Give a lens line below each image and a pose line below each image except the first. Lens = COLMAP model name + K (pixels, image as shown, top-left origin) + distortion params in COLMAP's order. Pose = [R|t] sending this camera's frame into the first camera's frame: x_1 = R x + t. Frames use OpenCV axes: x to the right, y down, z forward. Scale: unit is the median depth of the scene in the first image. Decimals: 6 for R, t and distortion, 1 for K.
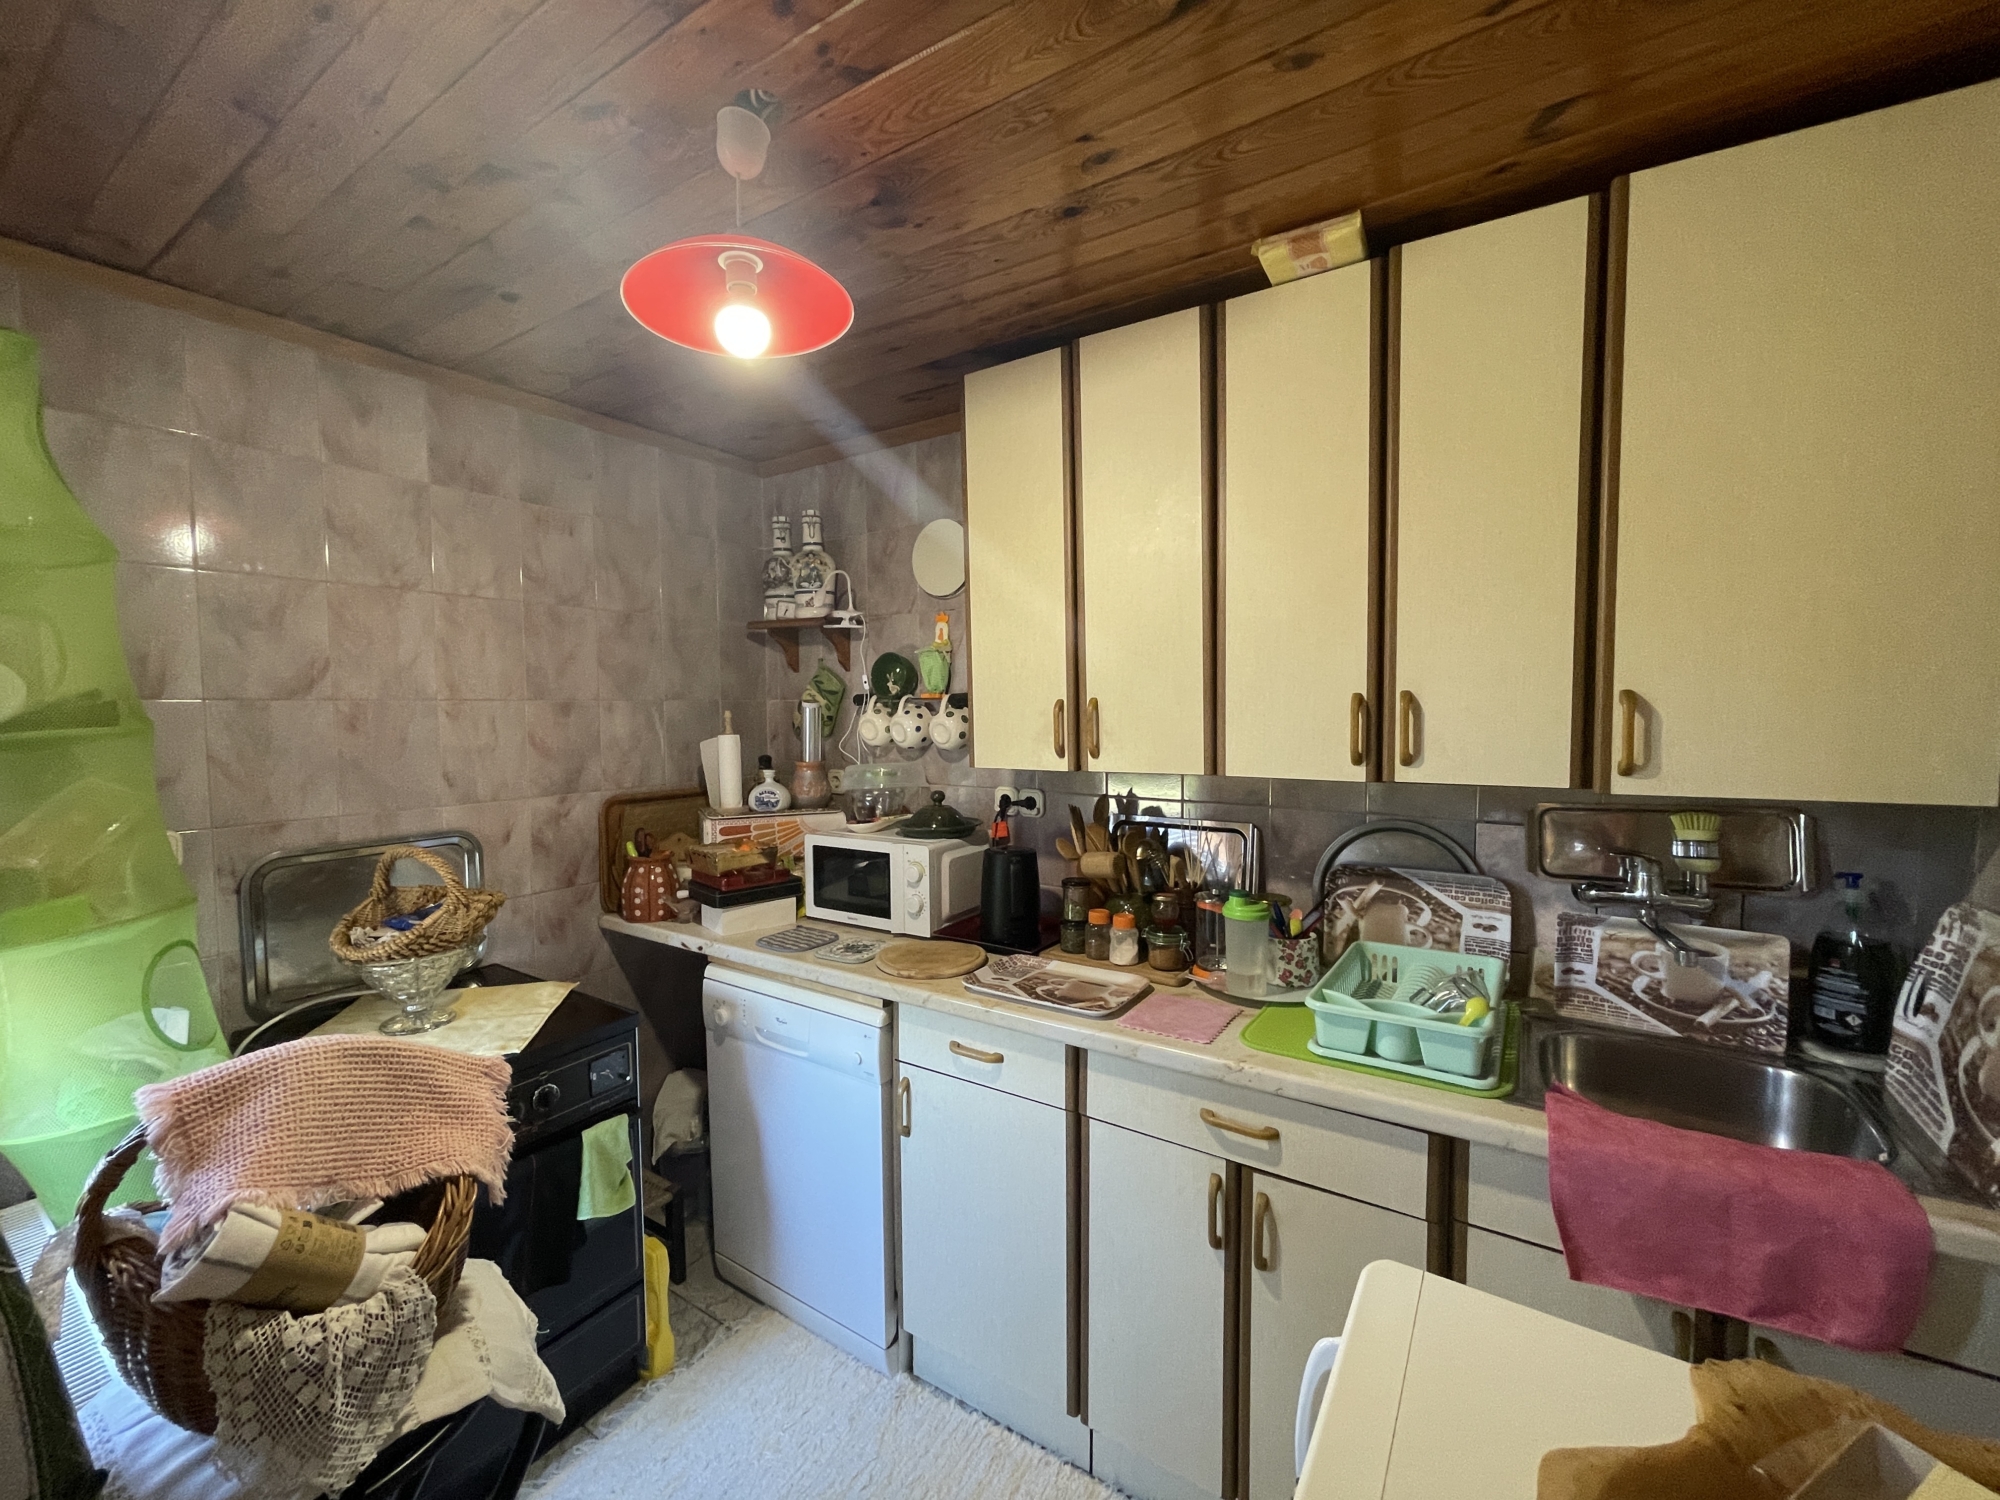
lens RADIAL K [[809.9, 0, 999.1], [0, 809.9, 746.0], [0, 0, 1]] dist [-0.009970, -0.000612]
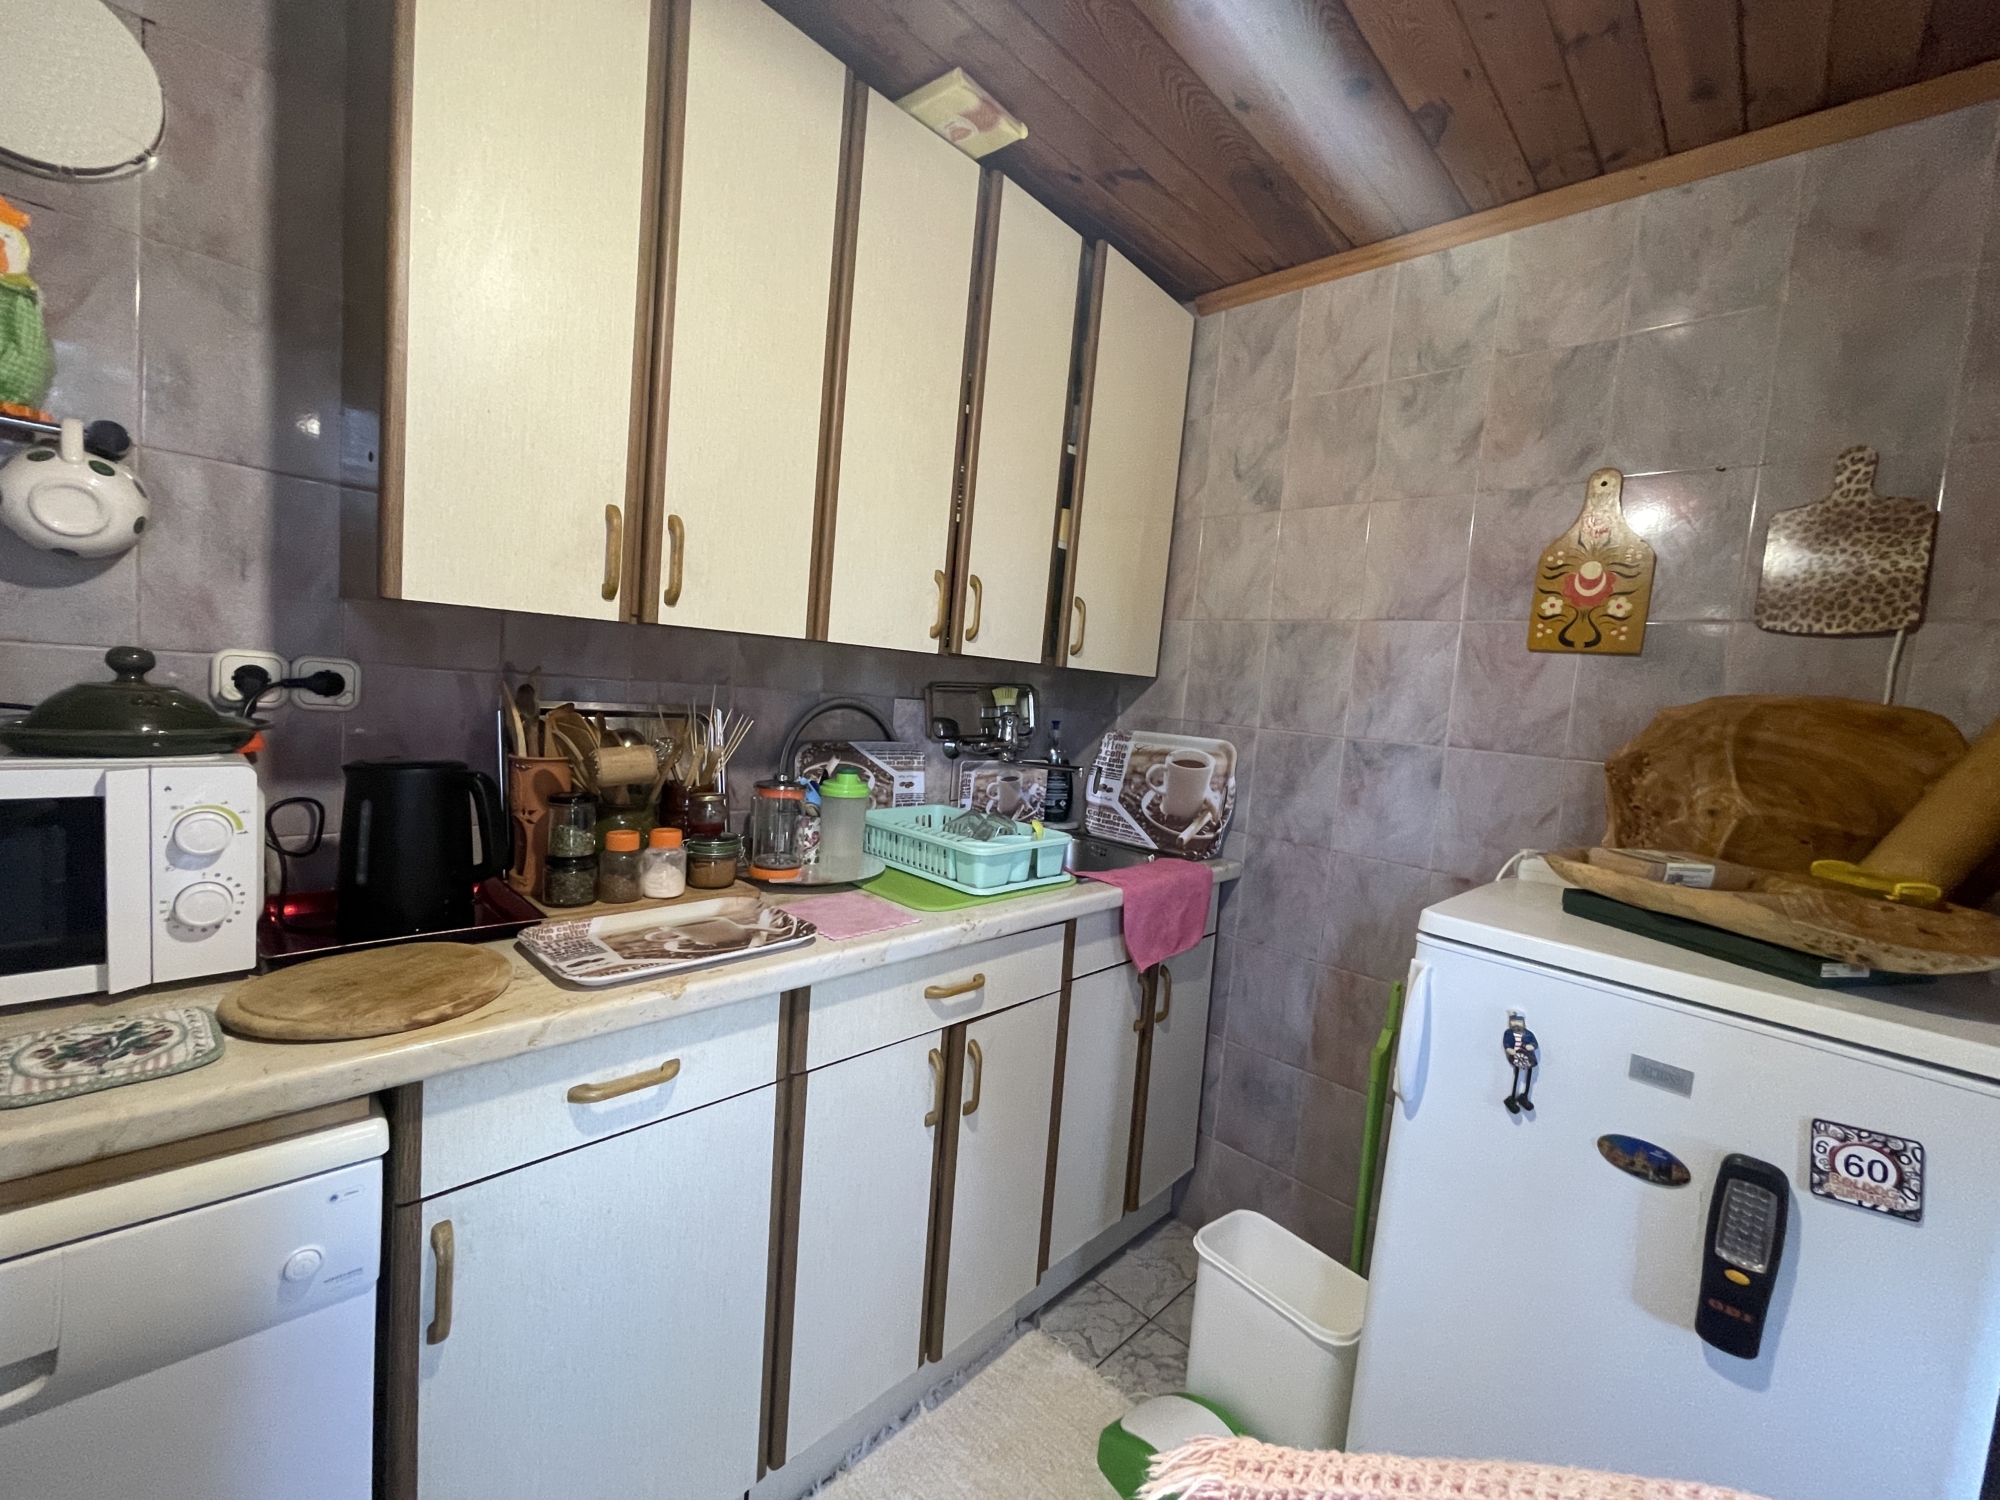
lens RADIAL K [[809.9, 0, 998.3], [0, 809.9, 746.0], [0, 0, 1]] dist [-0.009970, -0.000612]
pose [[0.192480, -0.053070, 0.979865, -0.544896], [-0.032292, 0.997653, 0.060377, 0.090059], [-0.980769, -0.043263, 0.190315, 0.634773]]
